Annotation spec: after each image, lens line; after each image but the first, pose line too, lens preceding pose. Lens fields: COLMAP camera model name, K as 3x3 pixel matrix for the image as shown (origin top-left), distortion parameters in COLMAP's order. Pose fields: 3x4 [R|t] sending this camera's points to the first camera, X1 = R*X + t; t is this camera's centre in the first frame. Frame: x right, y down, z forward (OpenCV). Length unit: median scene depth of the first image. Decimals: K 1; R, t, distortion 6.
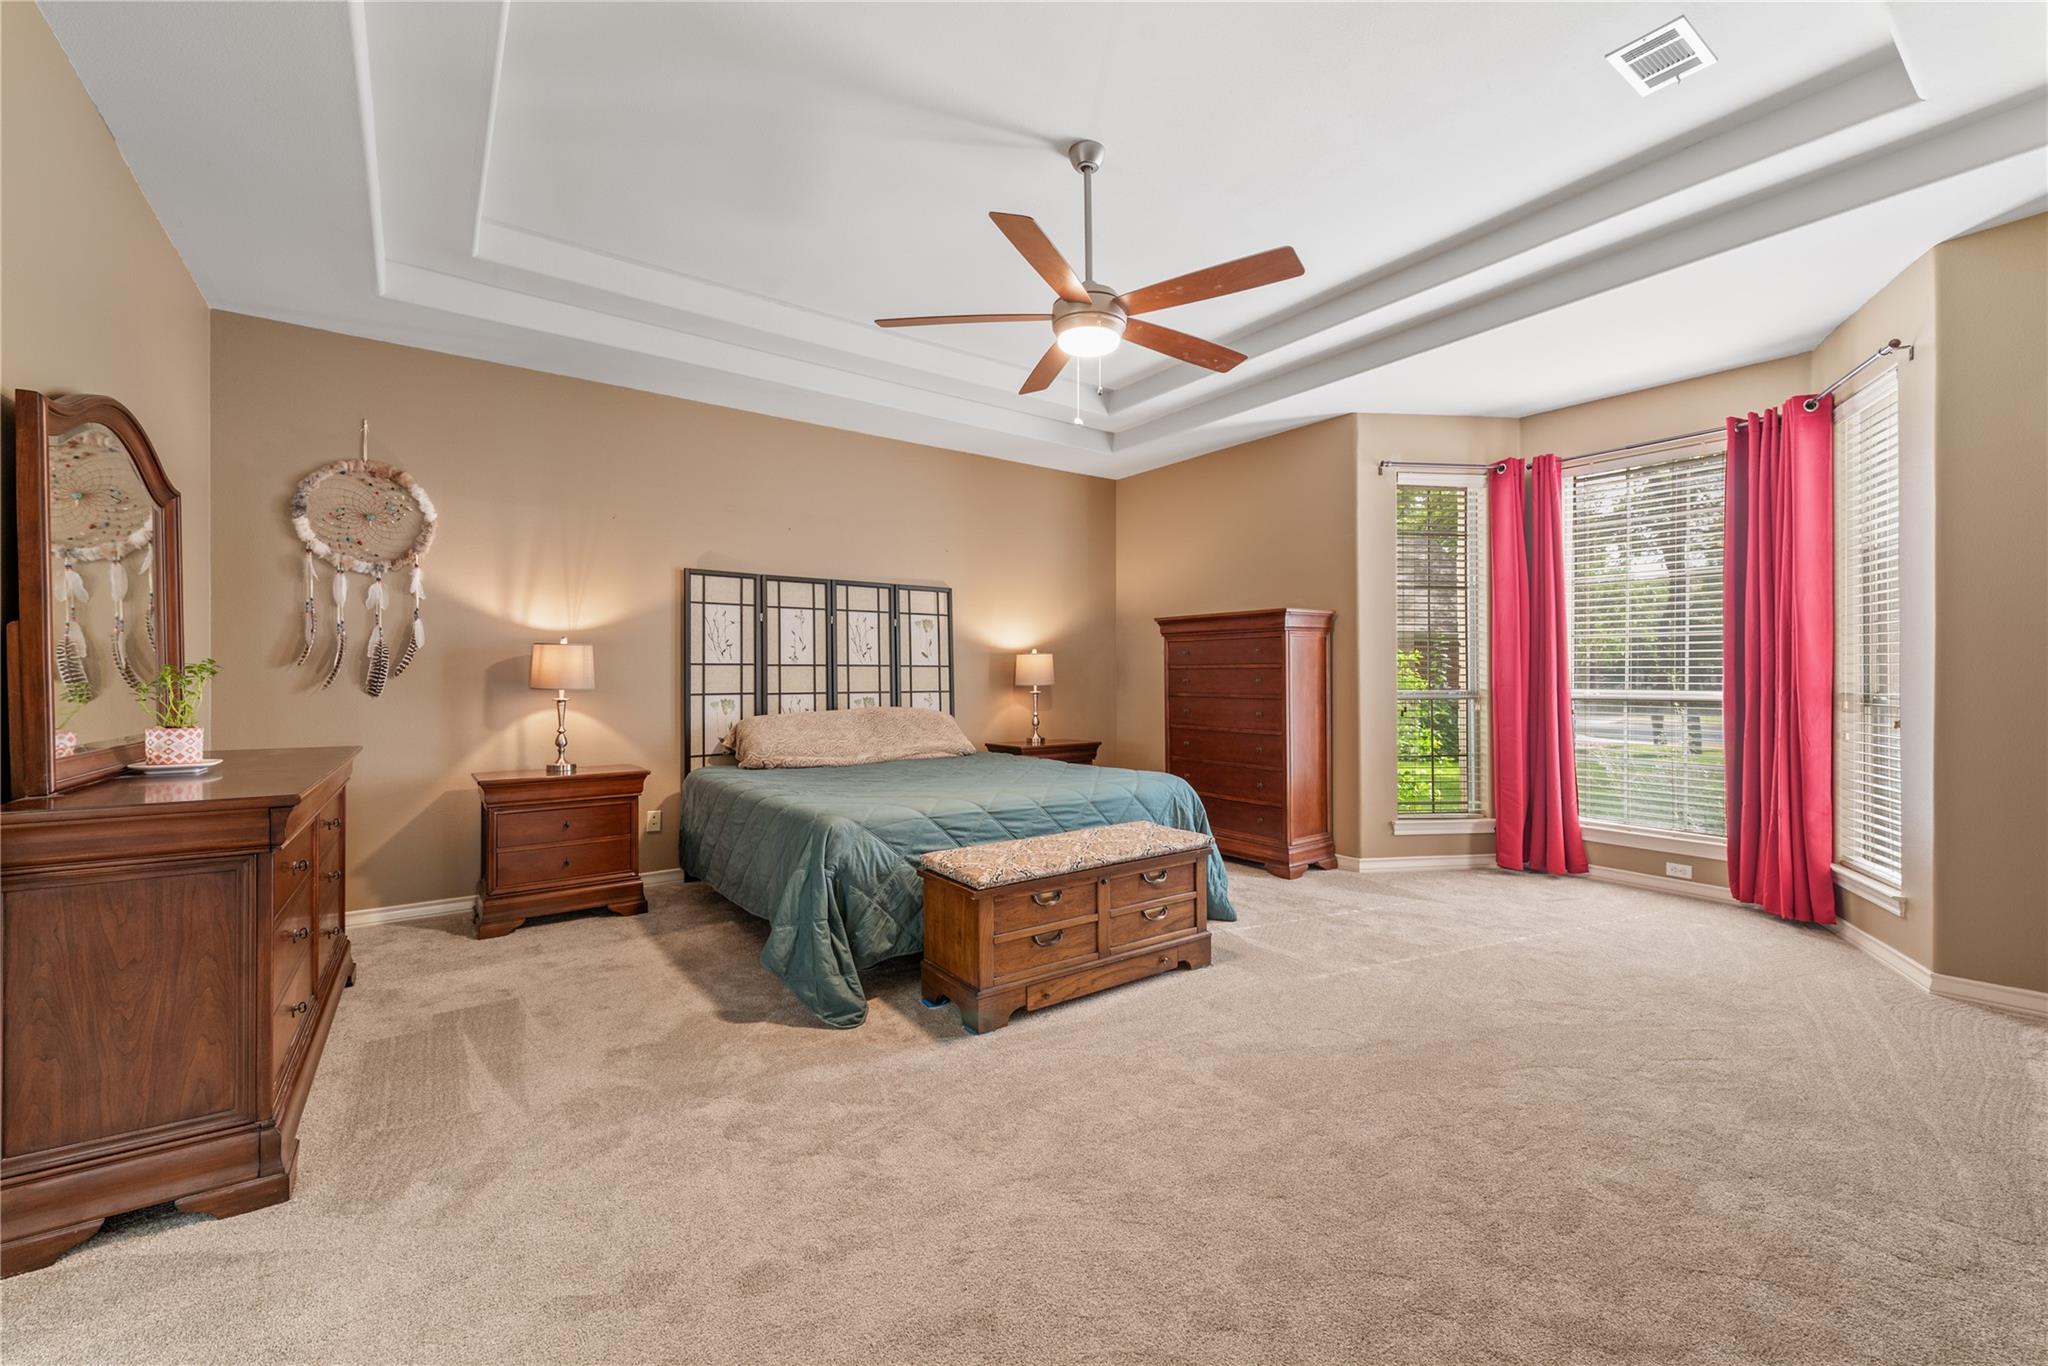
lens RADIAL K [[832.8, 0, 1025.9], [0, 832.8, 676.7], [0, 0, 1]] dist [0.006802, -0.002737]
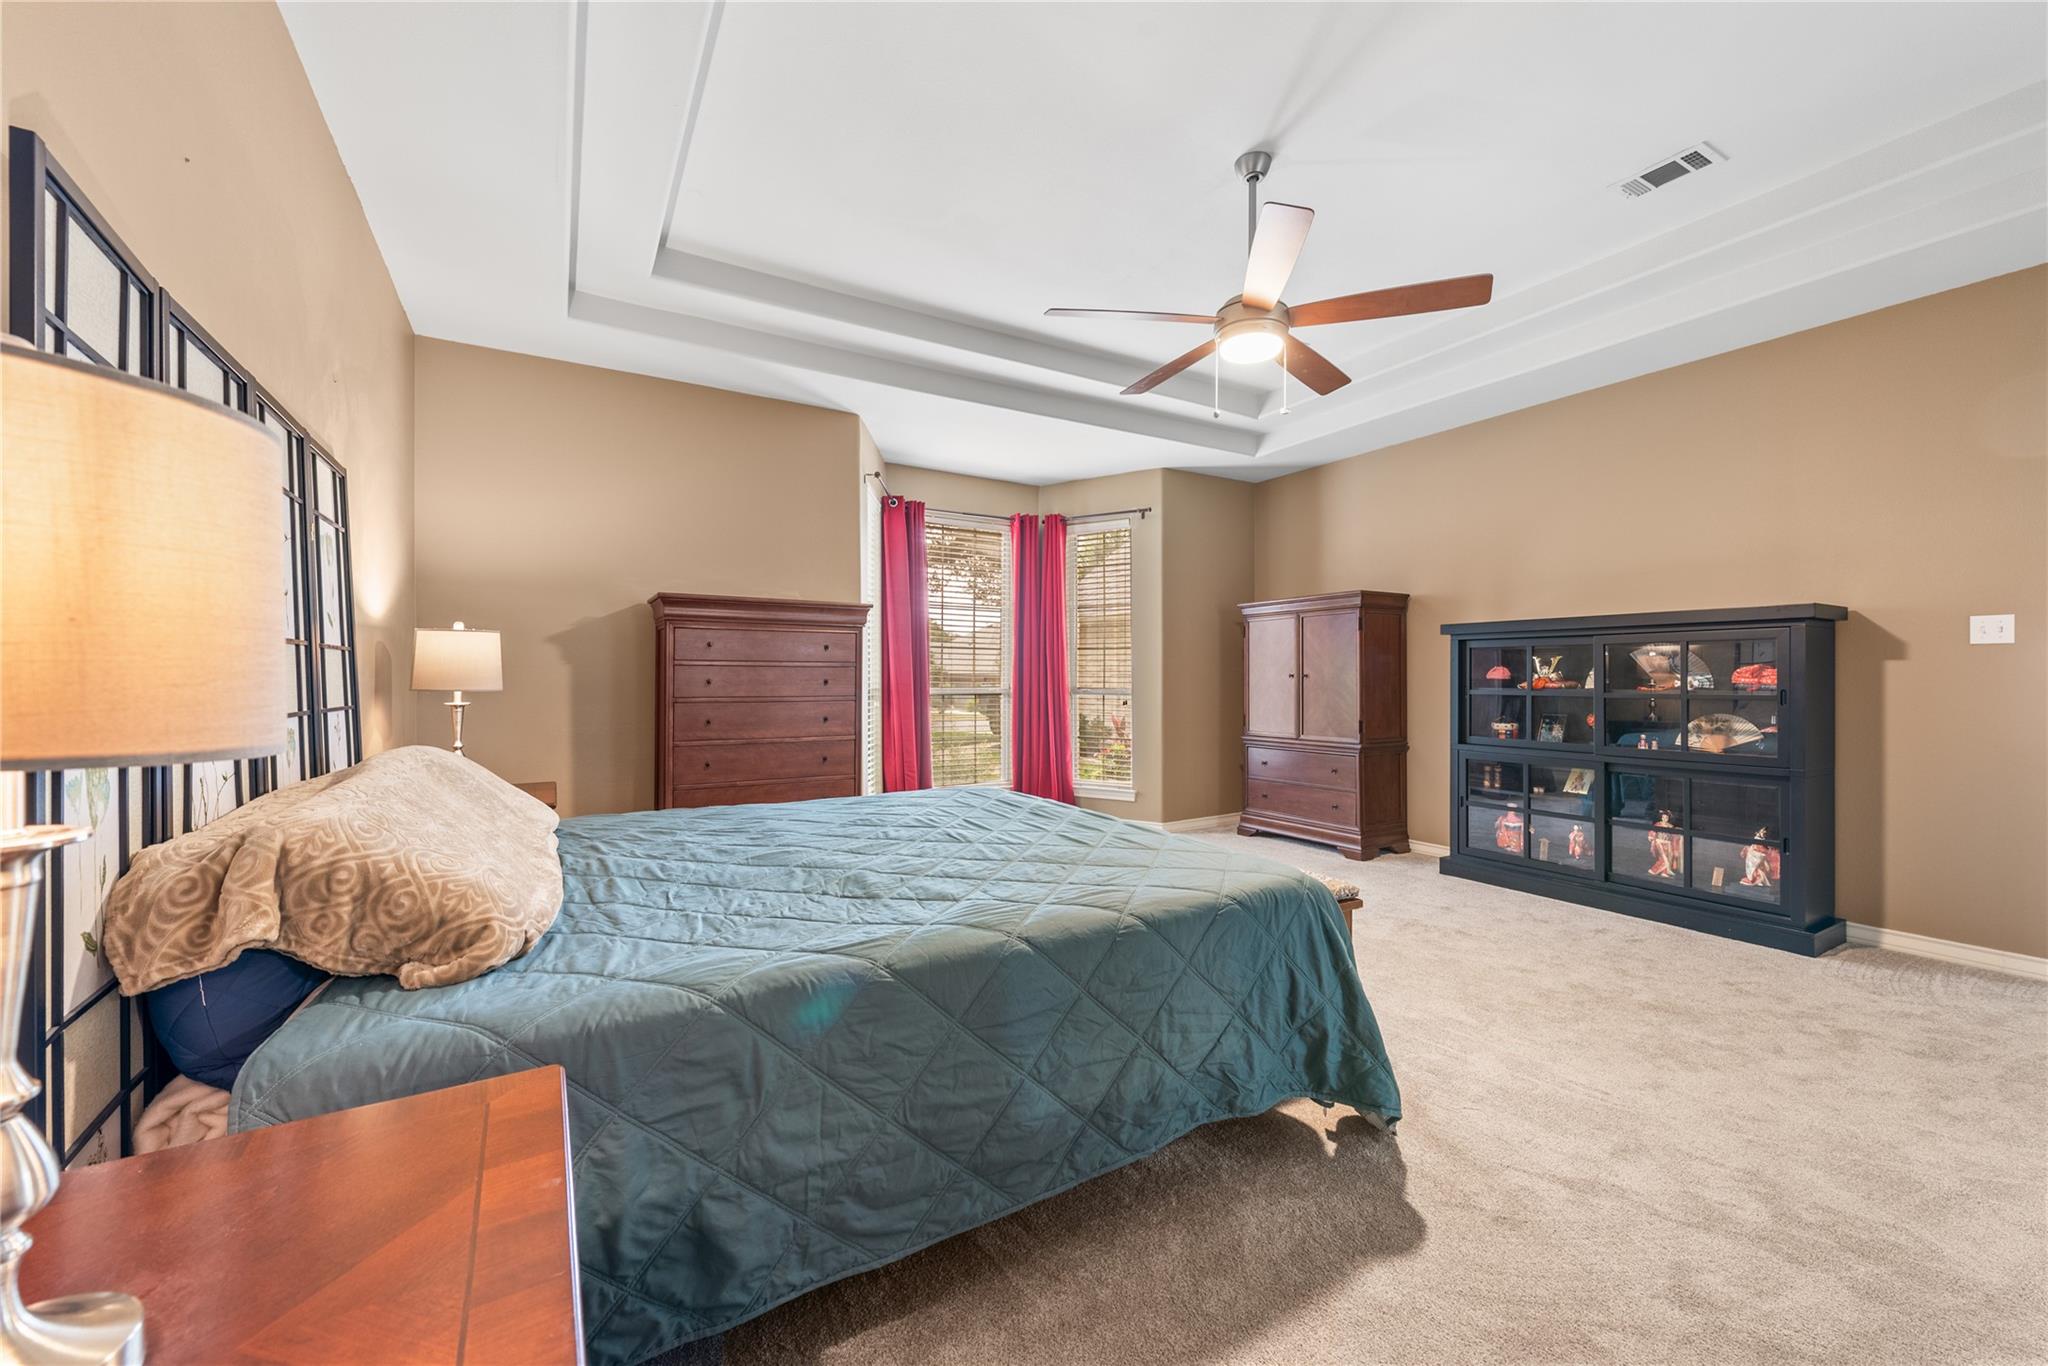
lens RADIAL K [[802.5, 0, 1022.7], [0, 802.5, 681.8], [0, 0, 1]] dist [0.003339, -0.001467]
pose [[0.098008, -0.001573, 0.995184, -0.628990], [0.004738, 0.999988, 0.001114, 0.007879], [-0.995174, 0.004606, 0.098014, 0.803878]]
